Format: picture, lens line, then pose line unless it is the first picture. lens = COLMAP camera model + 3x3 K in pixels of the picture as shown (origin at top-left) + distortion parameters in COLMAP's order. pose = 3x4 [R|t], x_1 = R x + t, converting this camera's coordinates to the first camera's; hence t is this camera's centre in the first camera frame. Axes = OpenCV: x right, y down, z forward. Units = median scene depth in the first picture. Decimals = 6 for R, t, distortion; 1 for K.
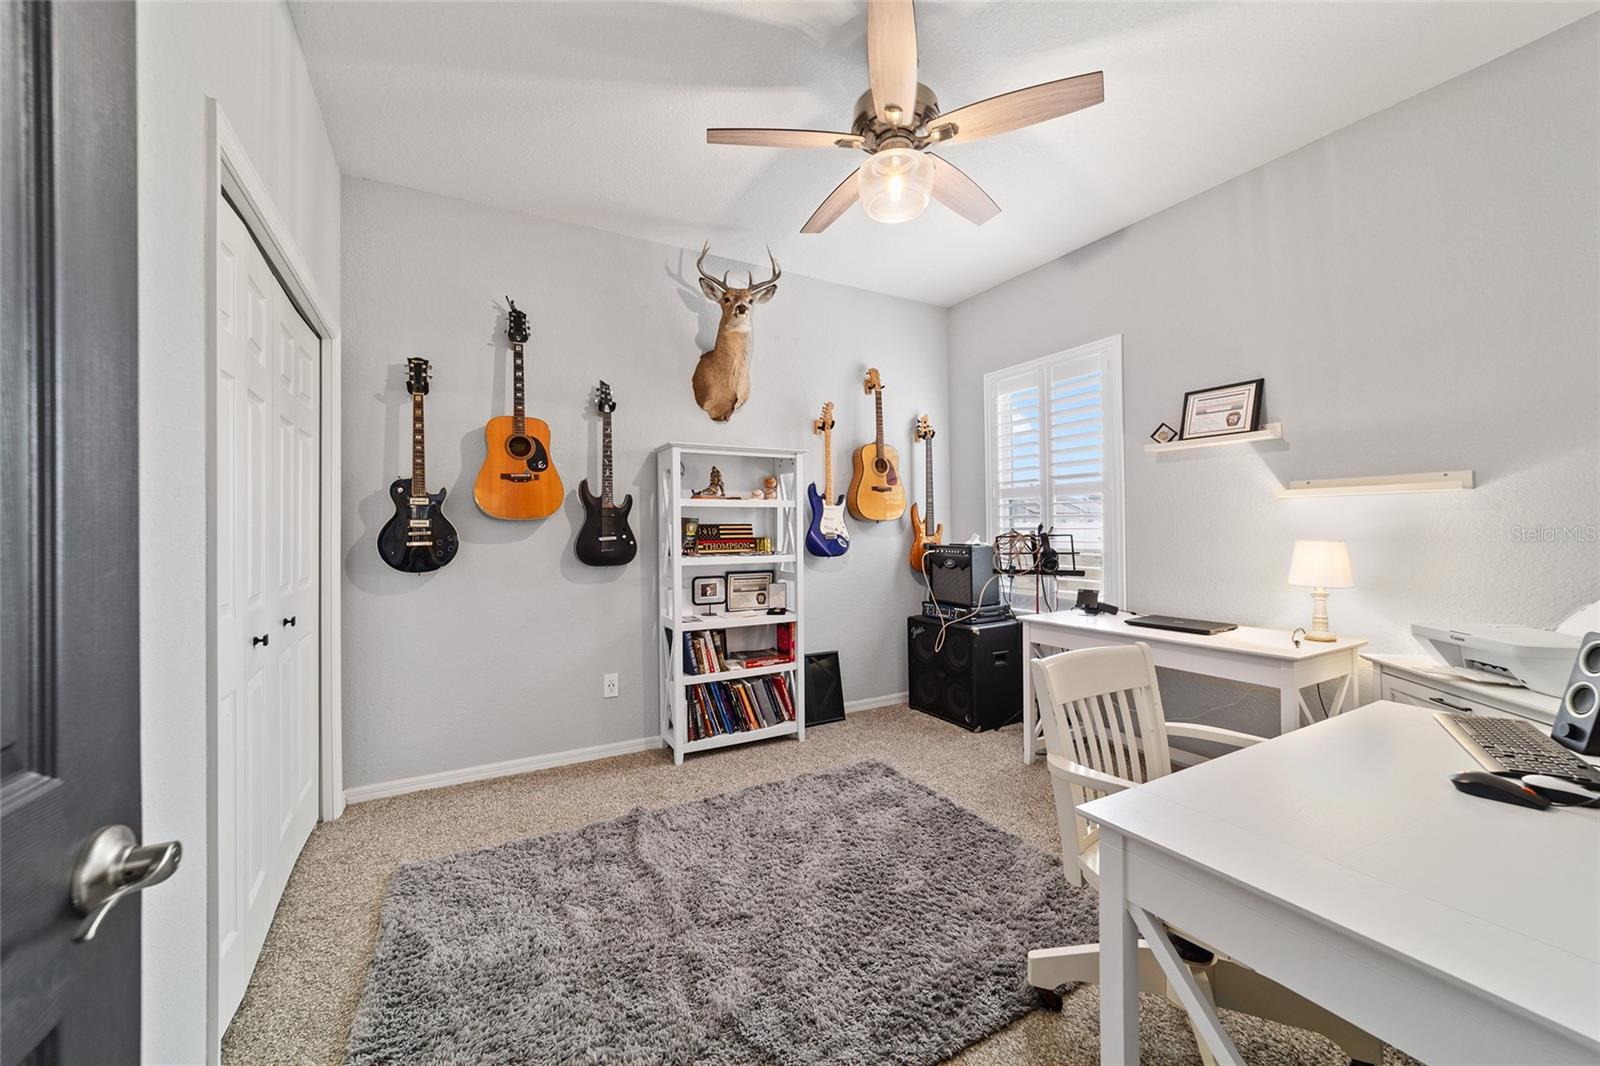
lens RADIAL K [[617.9, 0, 791.9], [0, 617.9, 530.4], [0, 0, 1]] dist [-0.018396, 0.008648]
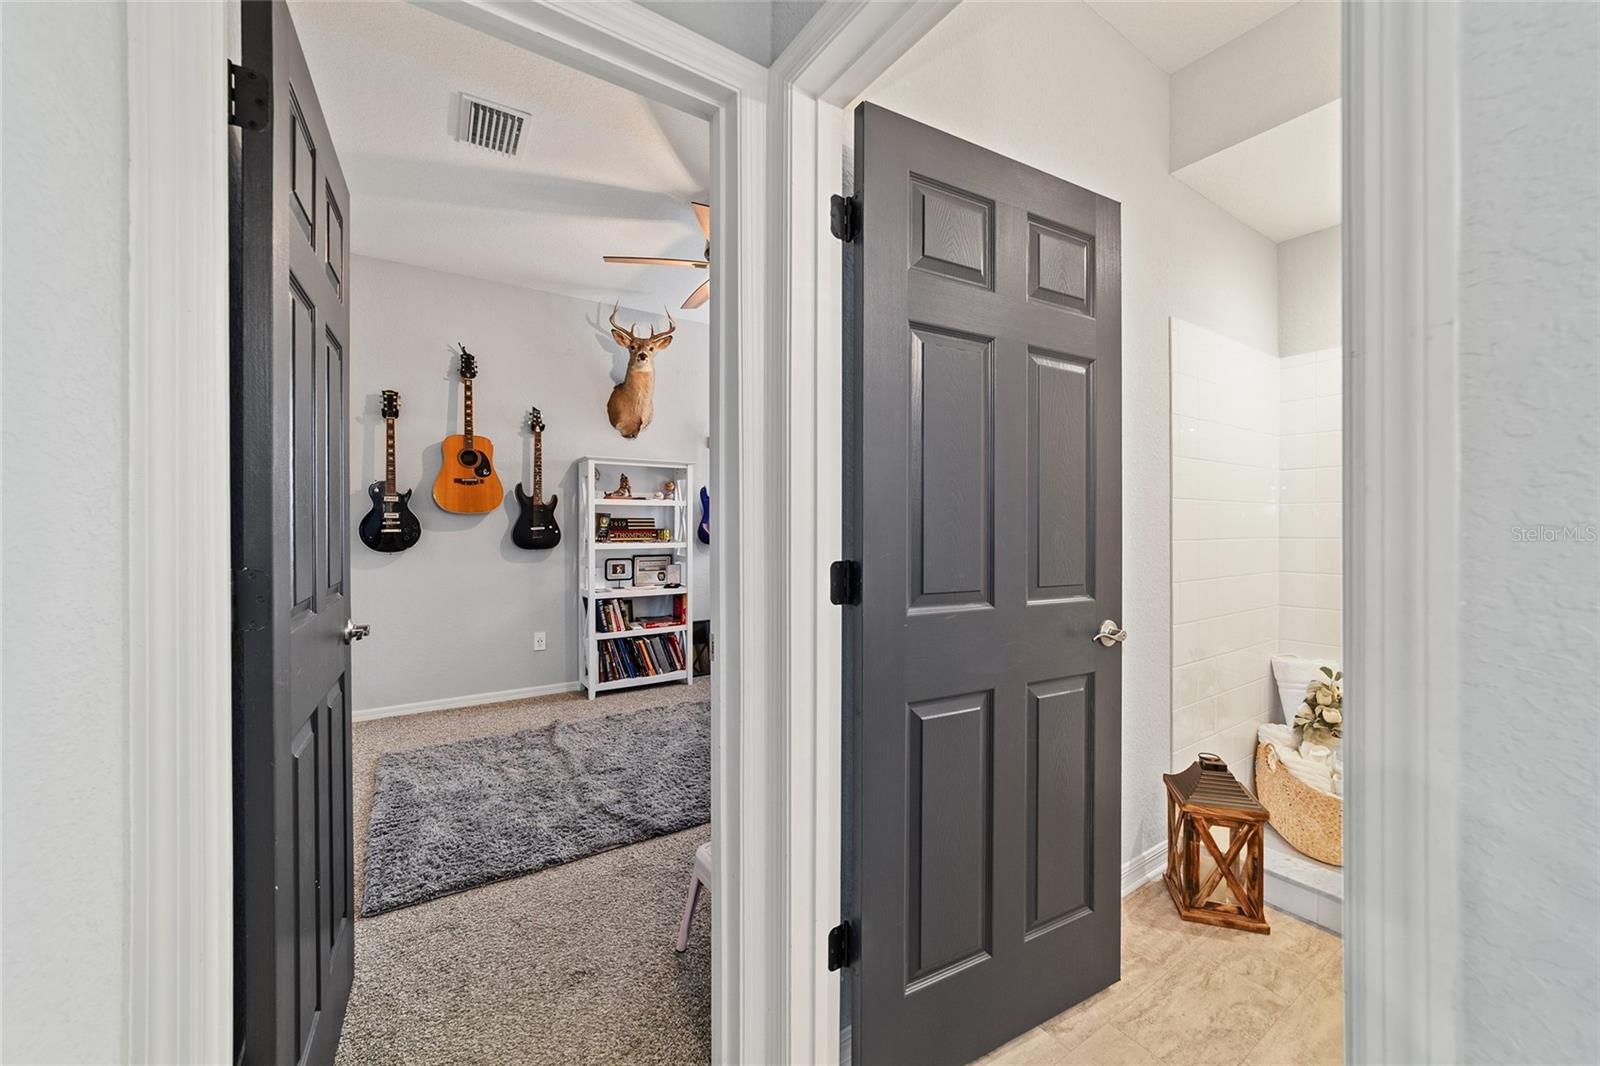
lens RADIAL K [[617.9, 0, 791.9], [0, 617.9, 530.4], [0, 0, 1]] dist [-0.018396, 0.008648]
pose [[0.996298, 0.009986, 0.085384, 0.126303], [-0.010855, 0.999894, 0.009725, -0.001054], [-0.085278, -0.010616, 0.996301, -0.345815]]
